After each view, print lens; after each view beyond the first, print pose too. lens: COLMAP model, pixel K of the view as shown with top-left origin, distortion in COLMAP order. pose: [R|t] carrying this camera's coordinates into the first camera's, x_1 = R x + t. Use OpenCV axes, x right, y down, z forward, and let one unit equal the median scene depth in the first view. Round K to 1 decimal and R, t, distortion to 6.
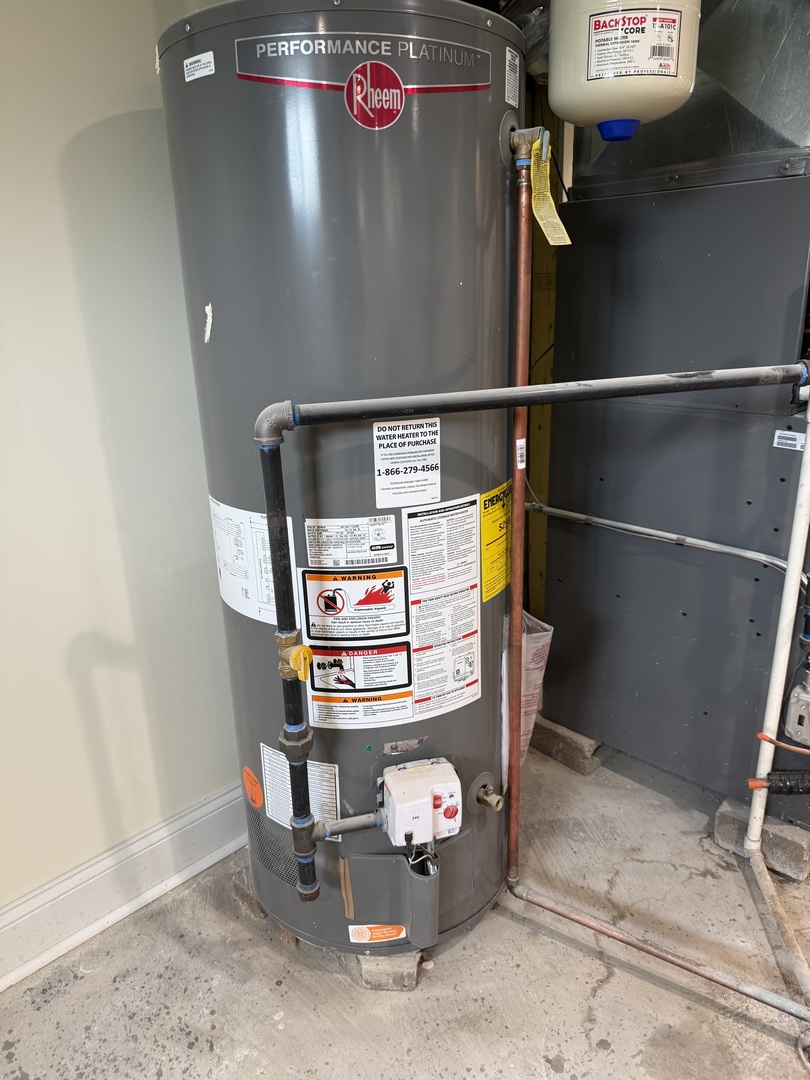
lens RADIAL K [[749.1, 0, 405.3], [0, 749.1, 537.8], [0, 0, 1]] dist [-0.002258, -0.000462]
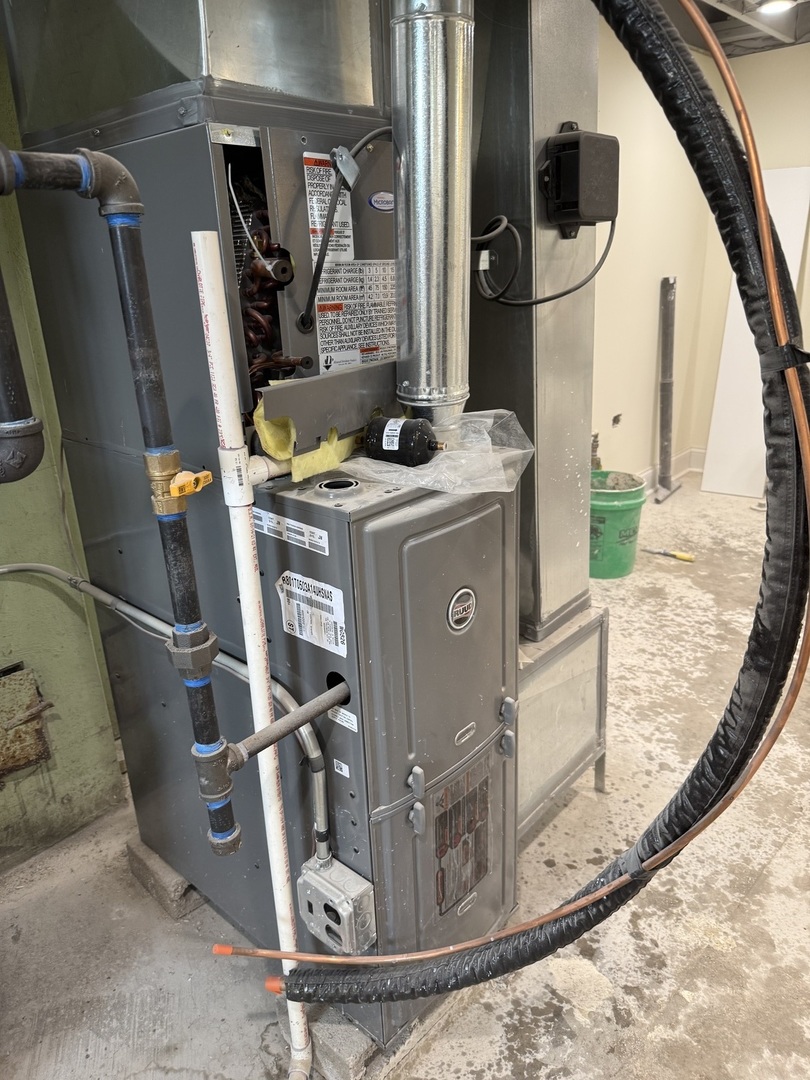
lens RADIAL K [[749.1, 0, 405.3], [0, 749.1, 540.2], [0, 0, 1]] dist [-0.002258, -0.000462]
pose [[0.999370, -0.021956, 0.027878, 0.524572], [0.021136, 0.999345, 0.029370, -0.107155], [-0.028505, -0.028763, 0.999180, 0.257531]]
